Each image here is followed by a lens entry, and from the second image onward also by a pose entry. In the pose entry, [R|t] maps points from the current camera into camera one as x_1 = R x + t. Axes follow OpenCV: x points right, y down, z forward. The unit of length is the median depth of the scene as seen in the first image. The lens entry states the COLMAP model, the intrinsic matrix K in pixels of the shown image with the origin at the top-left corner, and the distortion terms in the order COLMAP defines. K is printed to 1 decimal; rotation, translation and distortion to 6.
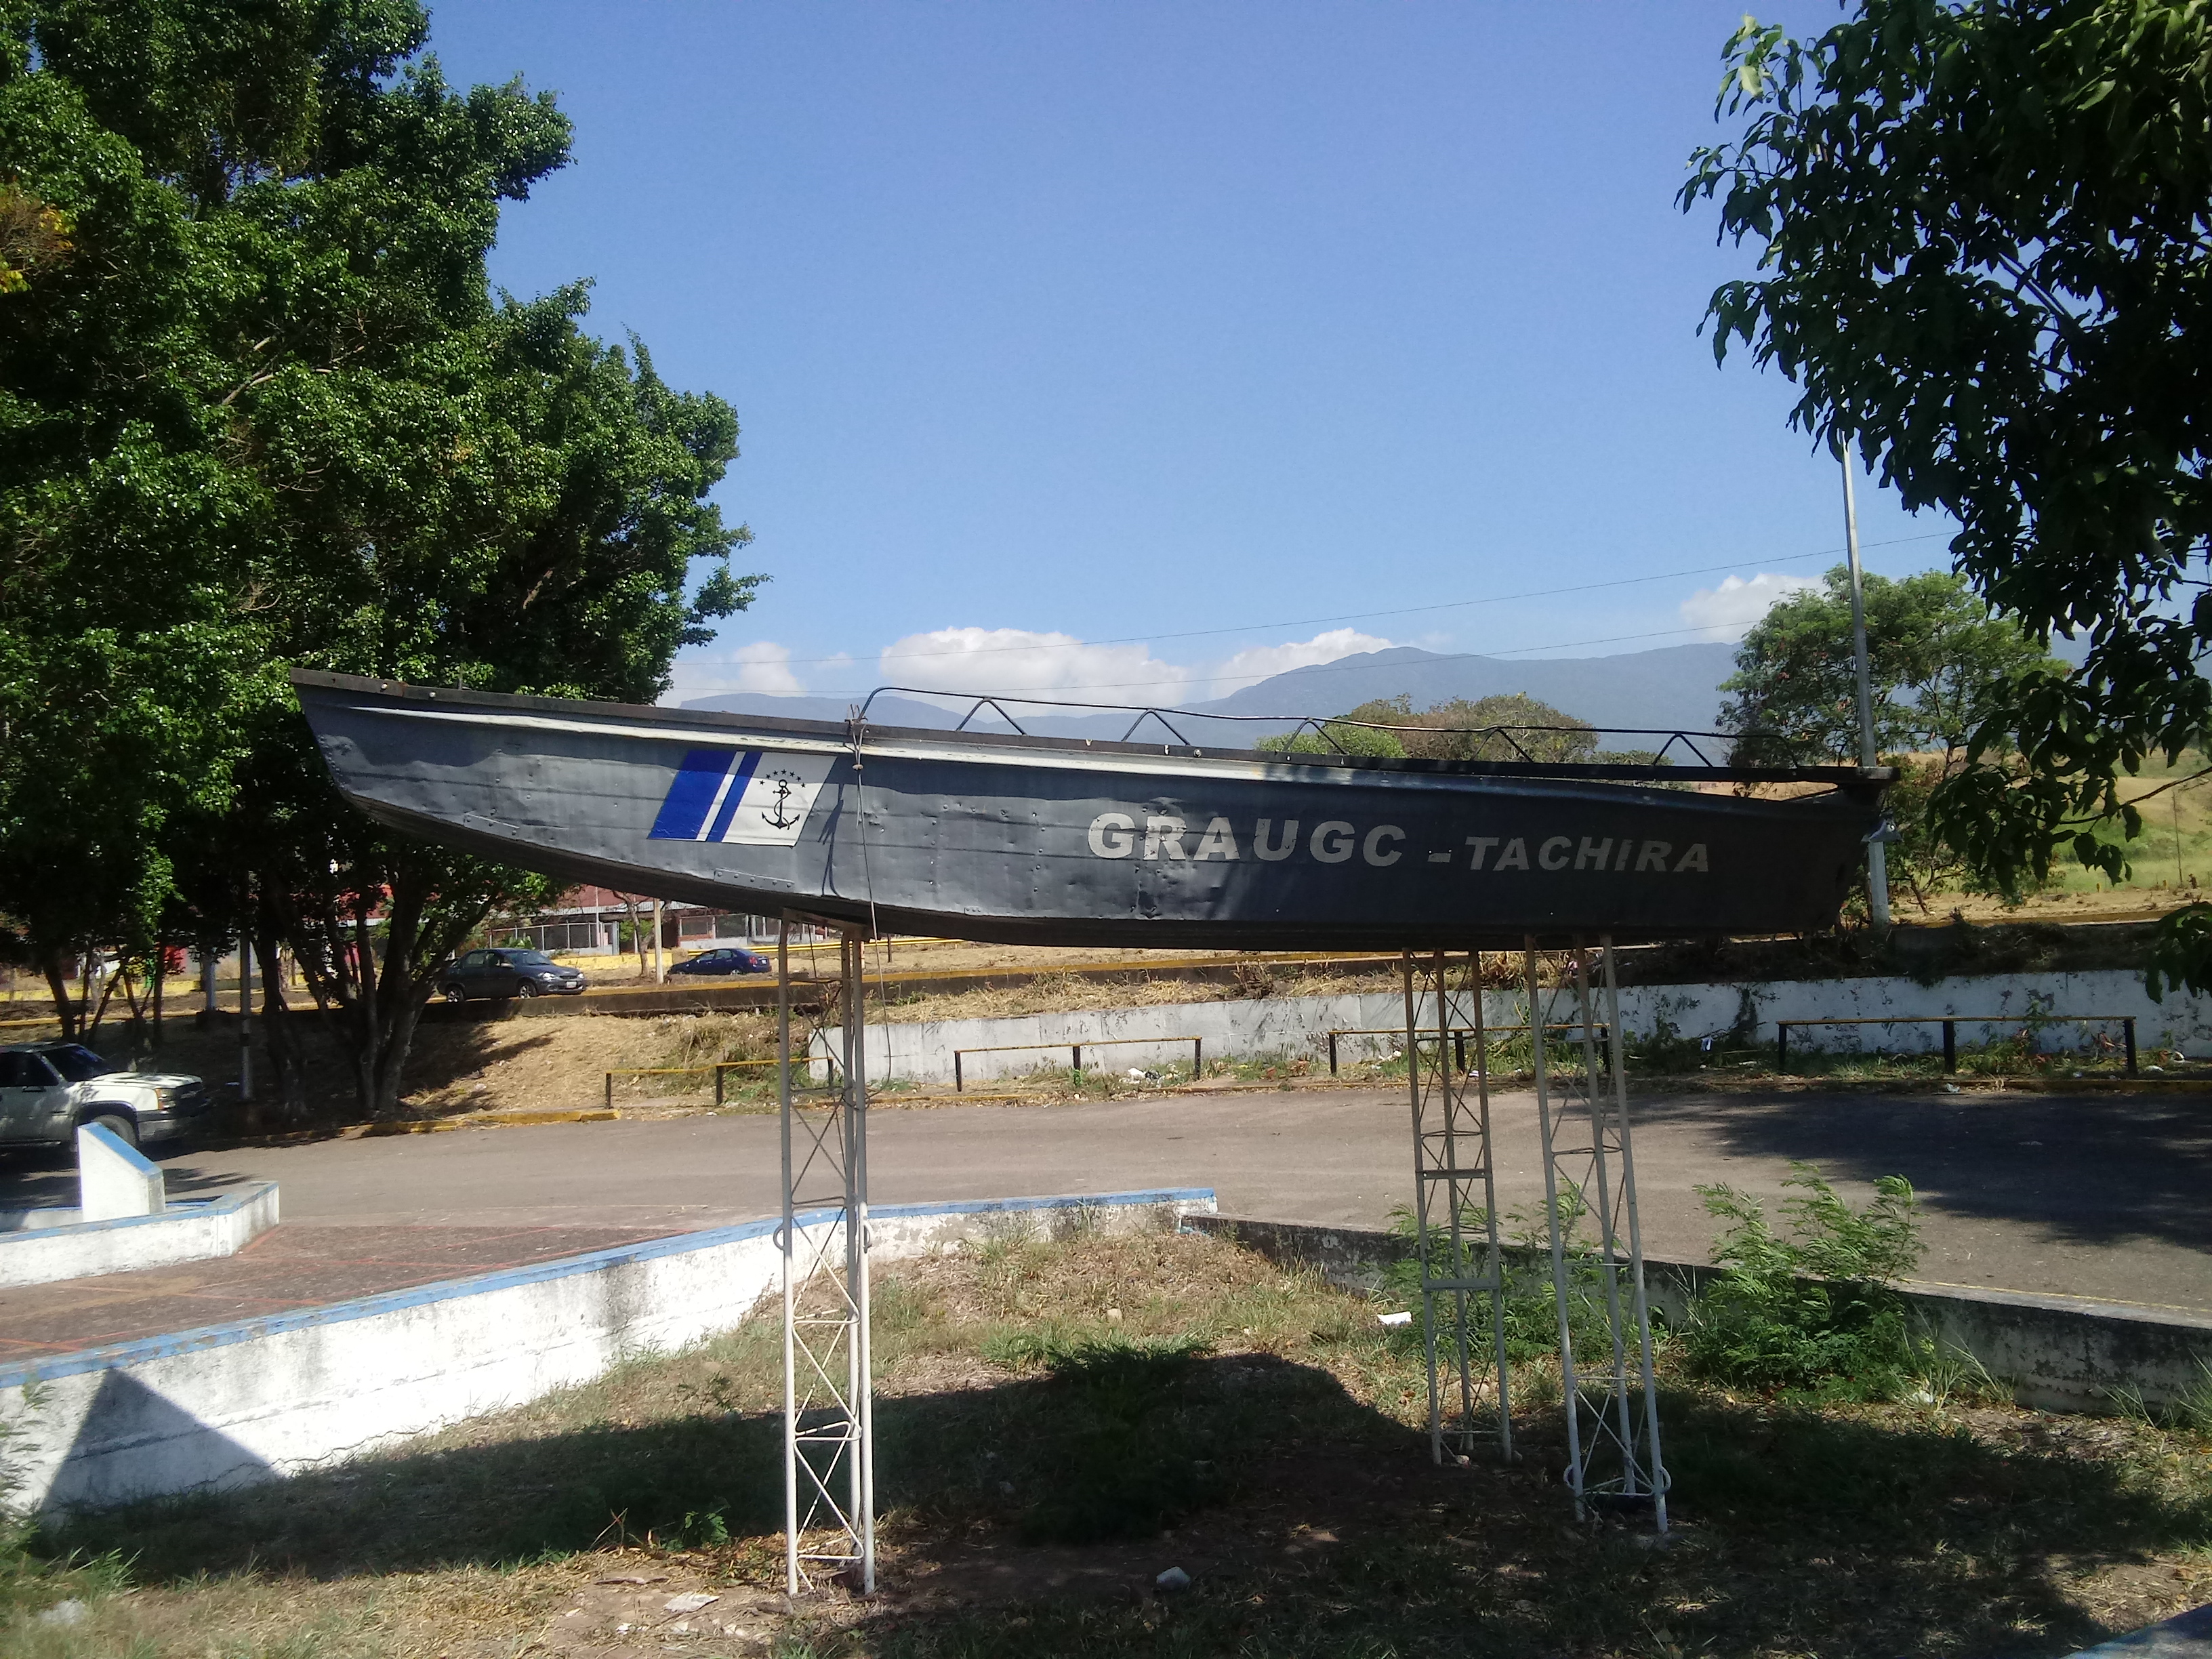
lens RADIAL K [[1942.8, 0, 1106.0], [0, 1942.8, 829.5], [0, 0, 1]] dist [0.094507, -0.188119]
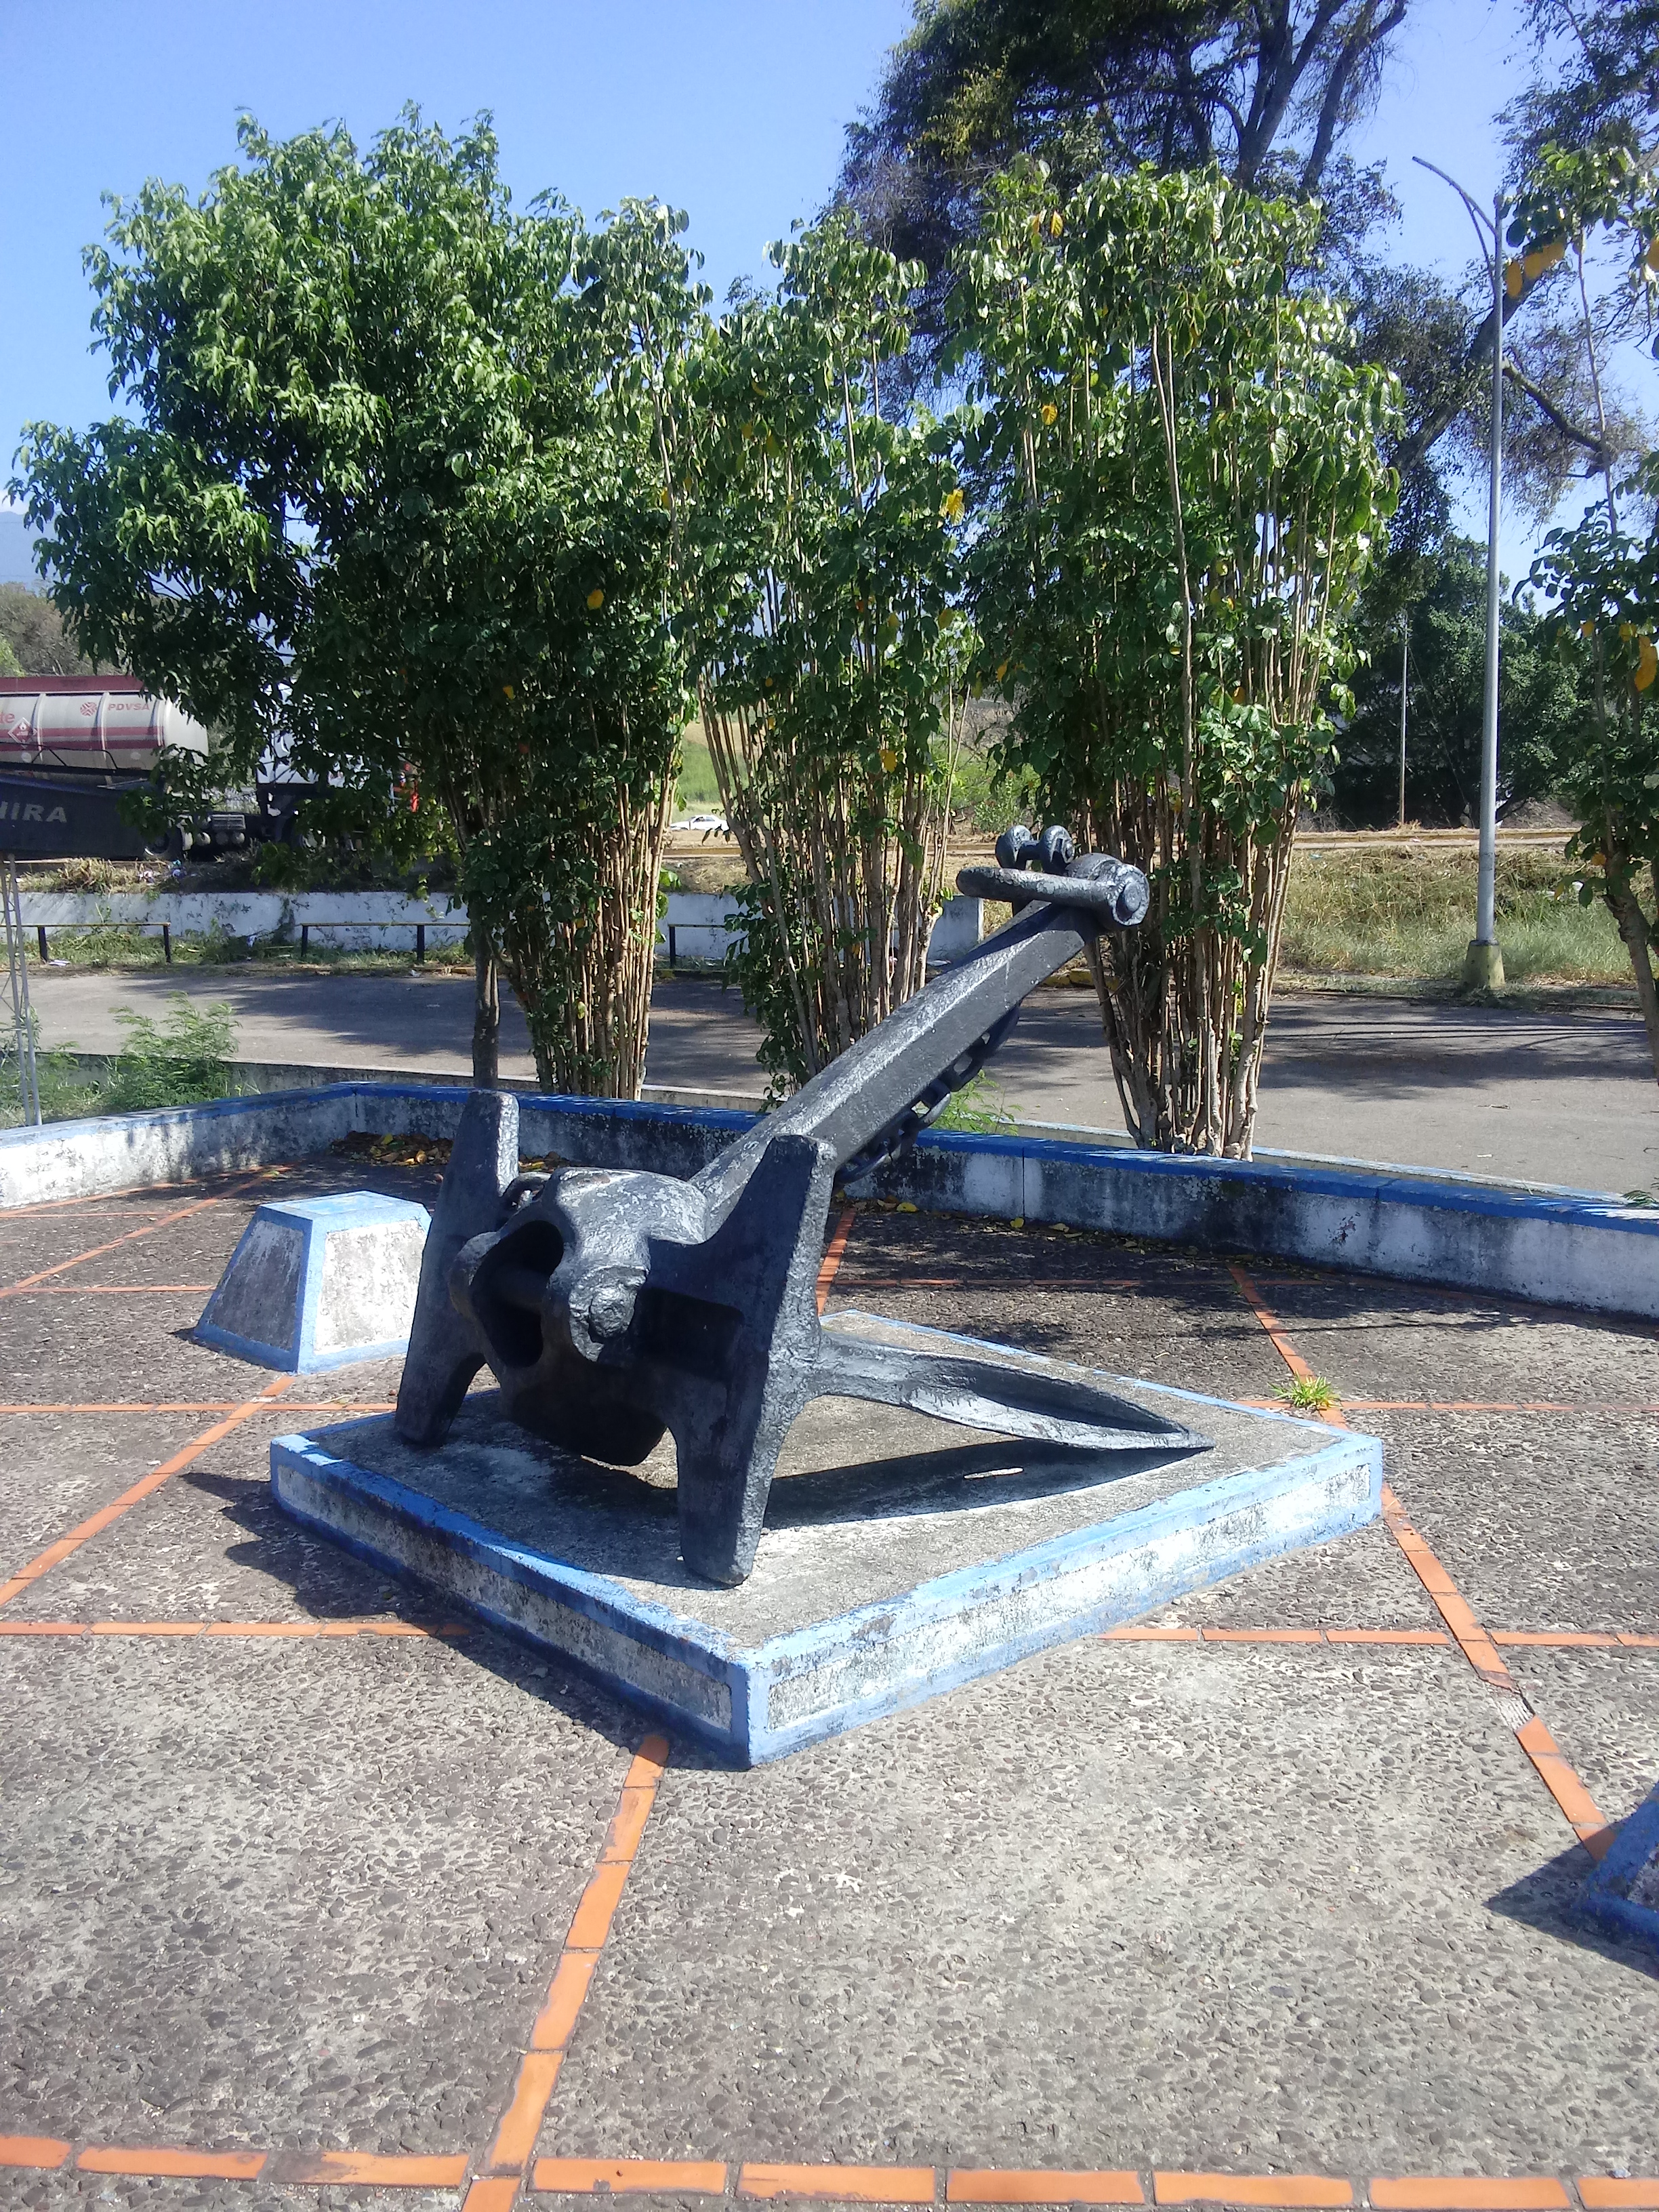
lens RADIAL K [[1942.8, 0, 836.1], [0, 1942.8, 1153.6], [0, 0, 1]] dist [0.094507, -0.188119]
pose [[0.866284, -0.038792, 0.498044, -0.002440], [-0.065181, 0.979680, 0.189681, -0.021688], [-0.495282, -0.196781, 0.846152, -0.307085]]
